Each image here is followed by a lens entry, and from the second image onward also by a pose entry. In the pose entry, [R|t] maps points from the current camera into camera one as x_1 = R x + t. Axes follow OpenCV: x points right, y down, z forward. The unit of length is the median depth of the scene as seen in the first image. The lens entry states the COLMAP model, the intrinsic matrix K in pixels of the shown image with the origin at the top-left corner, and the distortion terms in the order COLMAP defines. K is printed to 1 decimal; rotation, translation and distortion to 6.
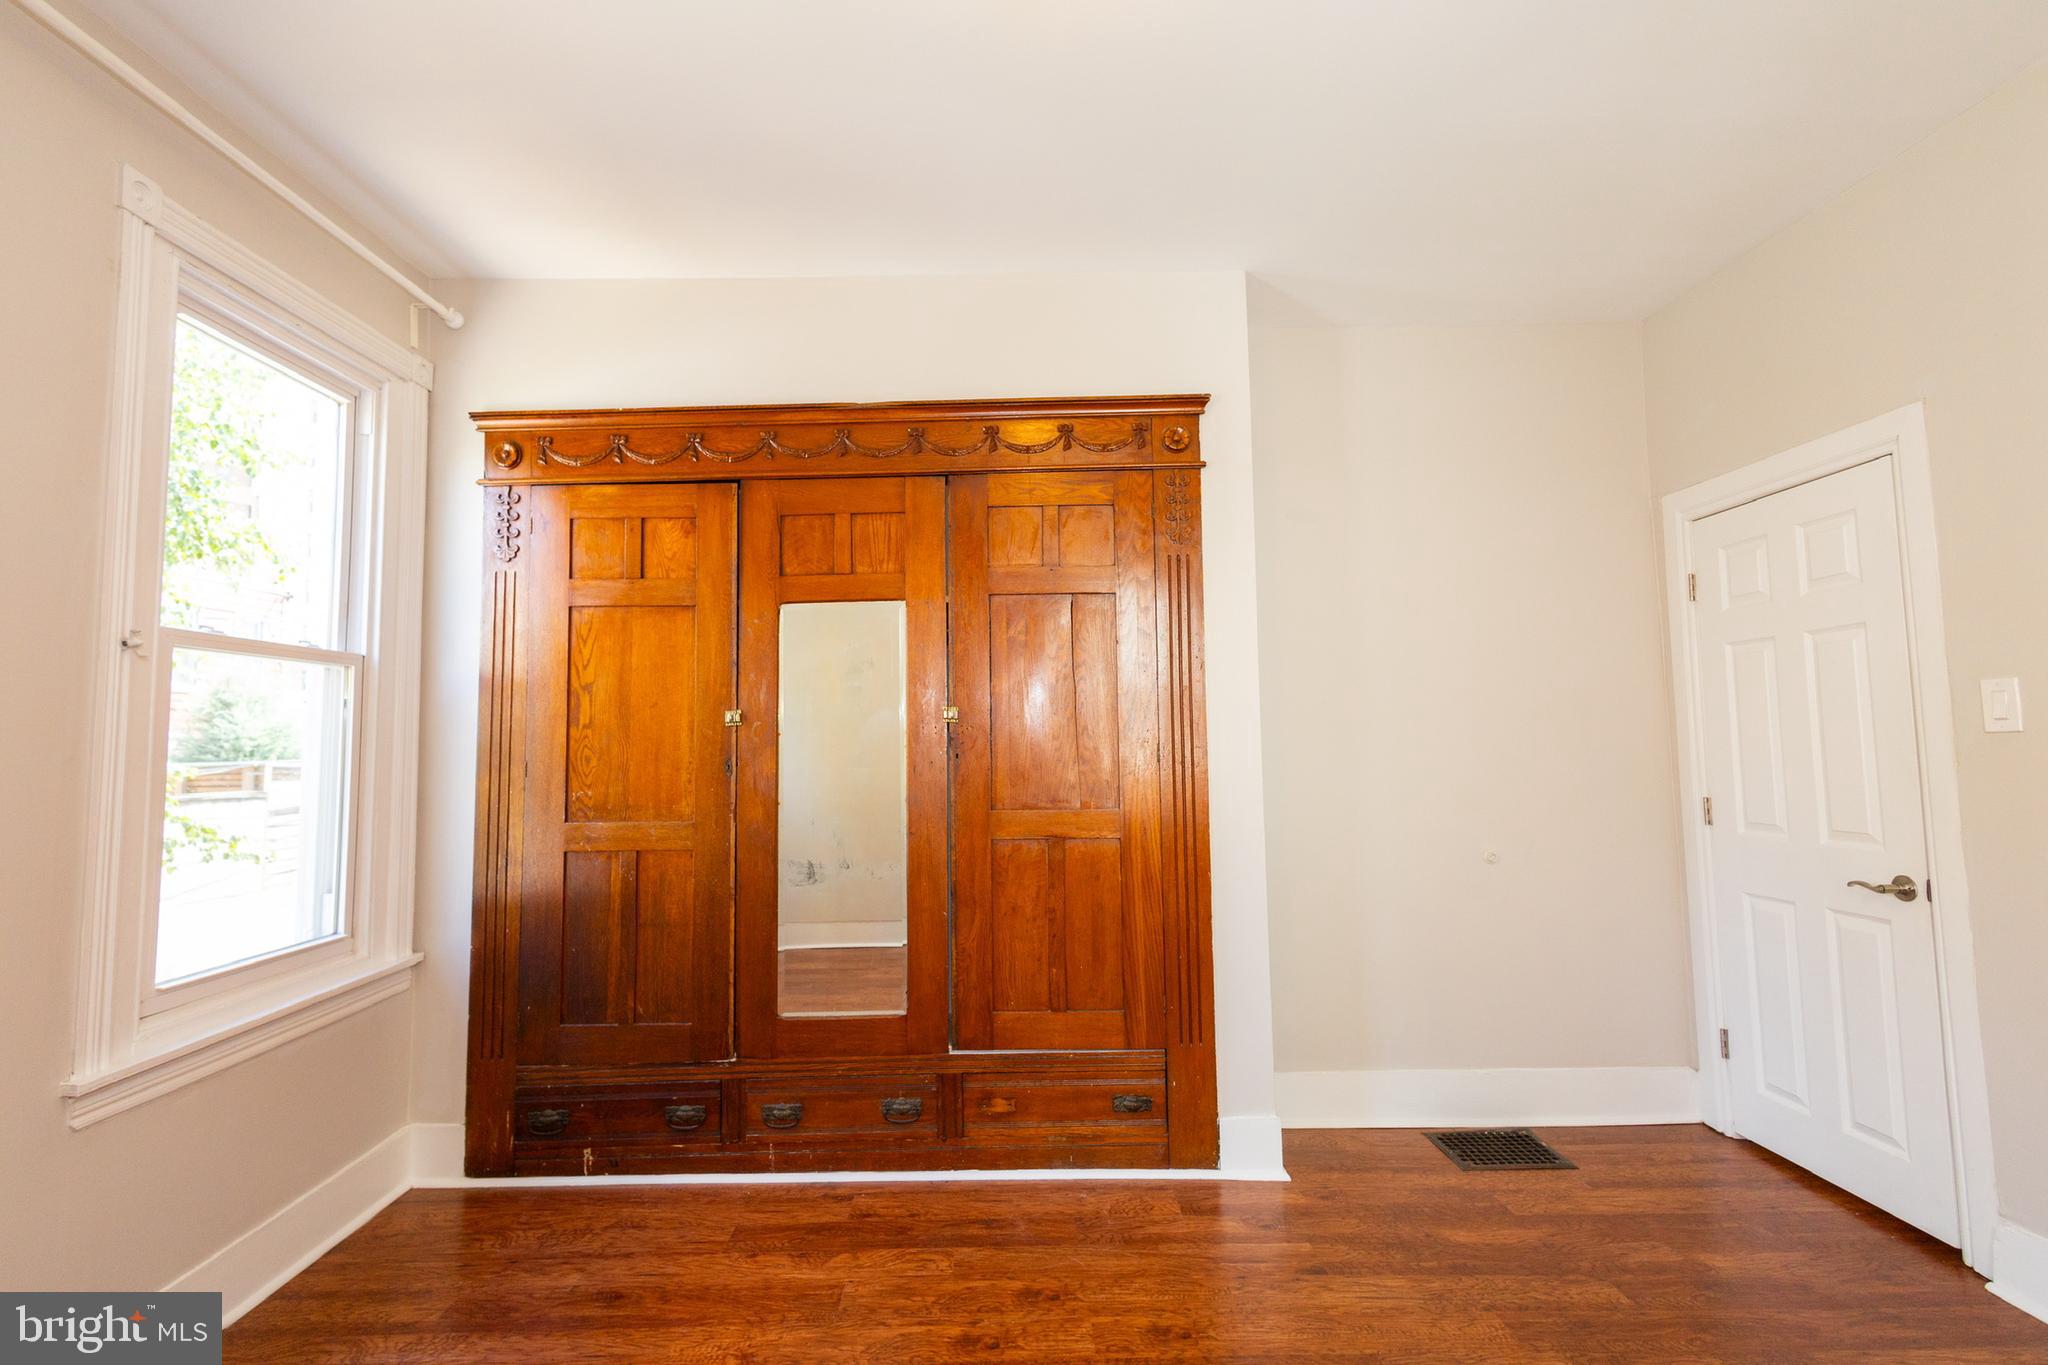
lens RADIAL K [[935.4, 0, 1014.8], [0, 935.4, 683.1], [0, 0, 1]] dist [0.014562, -0.004766]
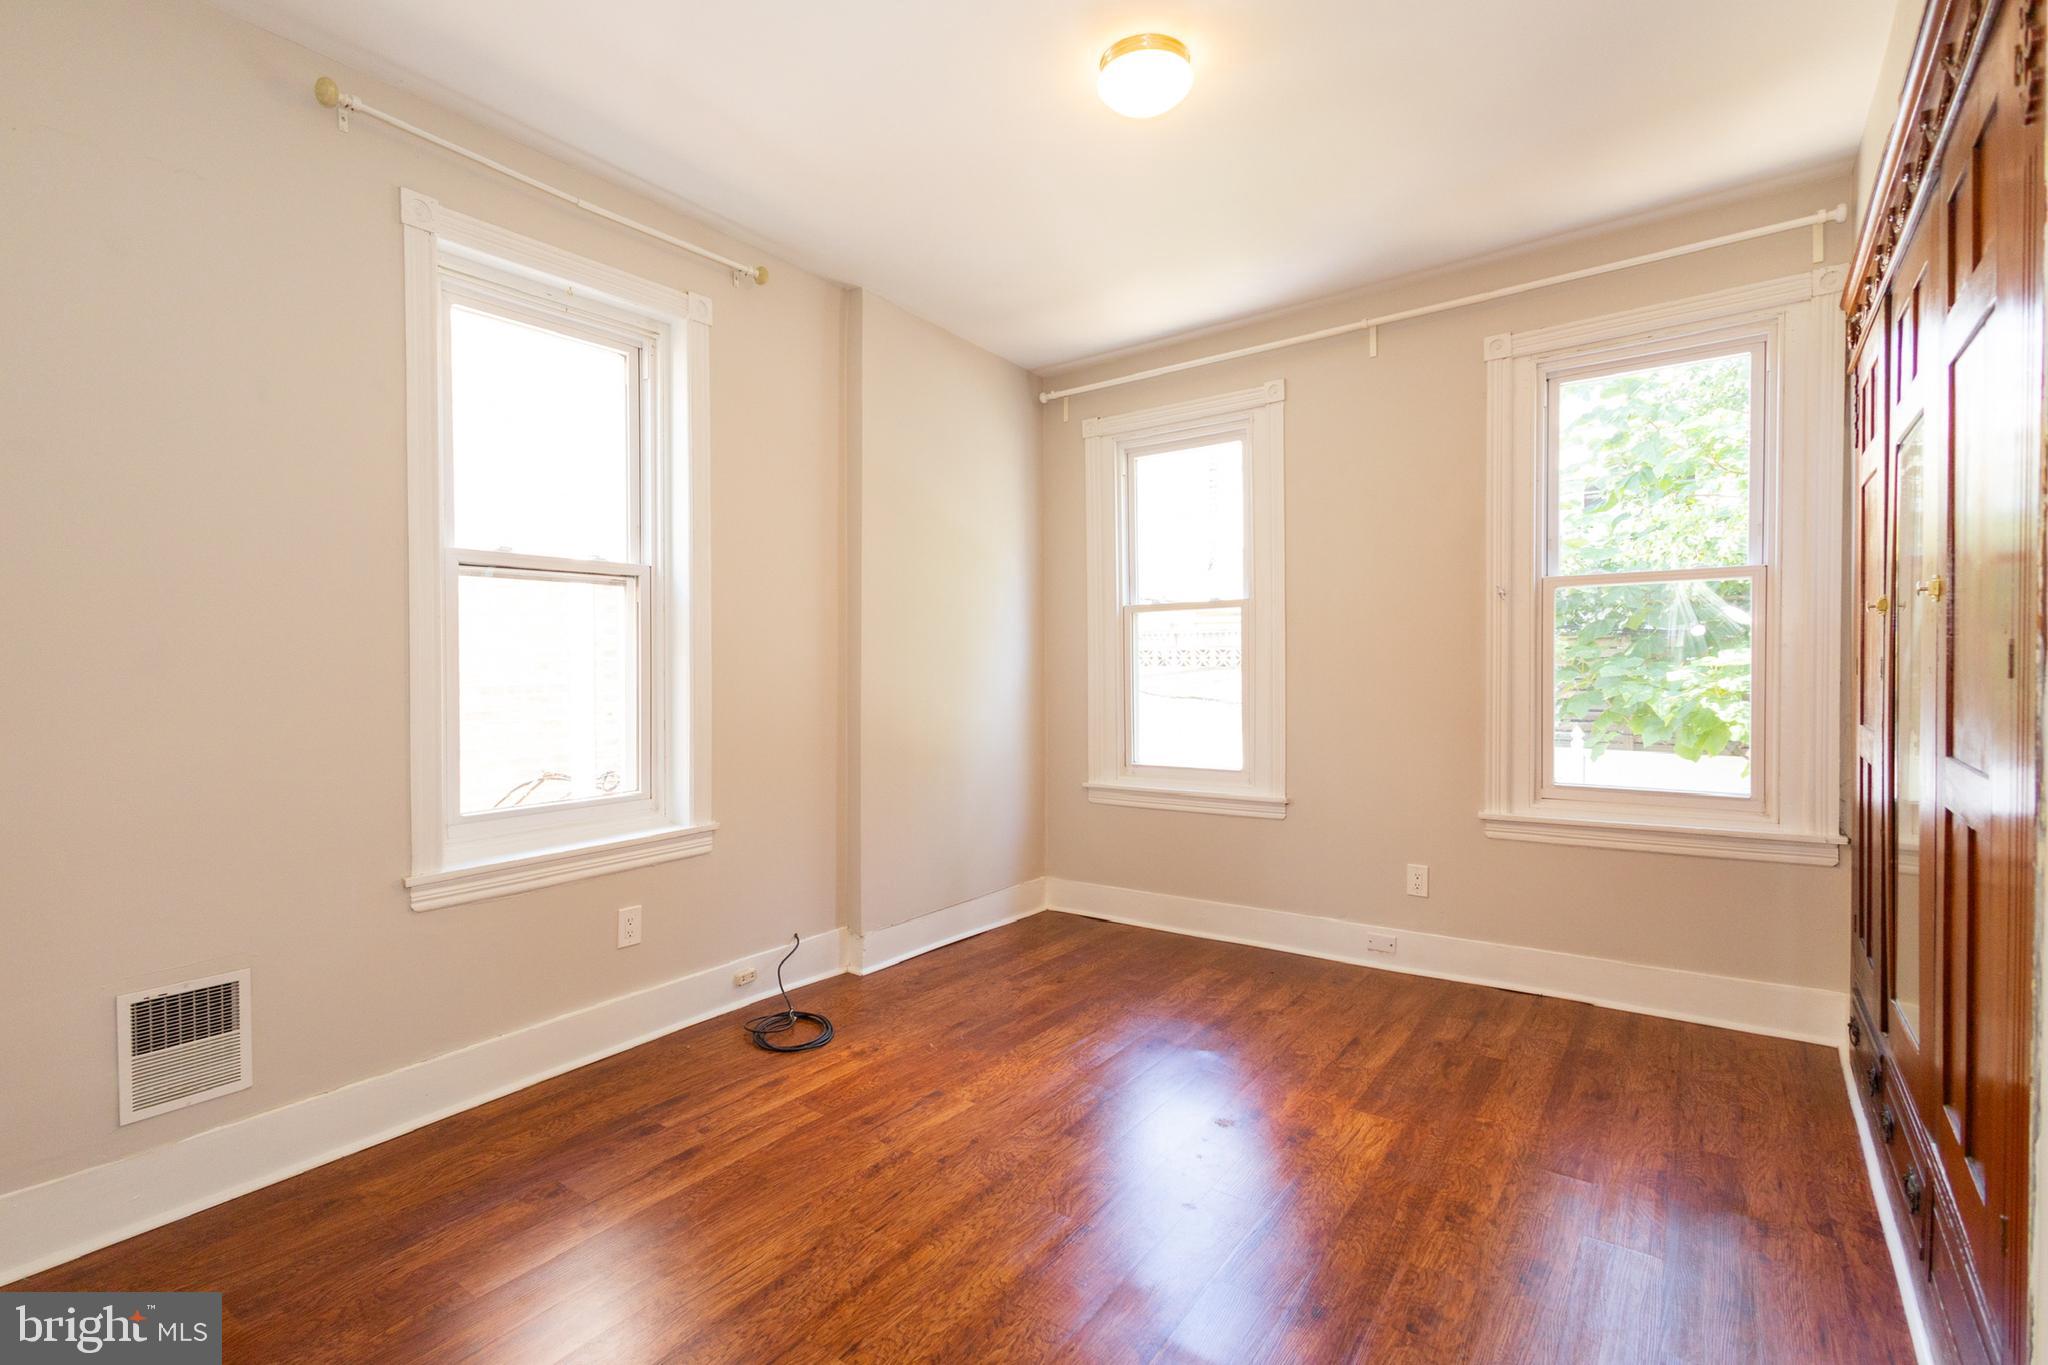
lens RADIAL K [[936.7, 0, 1012.7], [0, 936.7, 679.5], [0, 0, 1]] dist [0.014848, -0.004767]
pose [[-0.602908, 0.031925, -0.797172, 0.784314], [0.070875, 0.997392, -0.013660, 0.059511], [0.794657, -0.064735, -0.603598, 0.924202]]
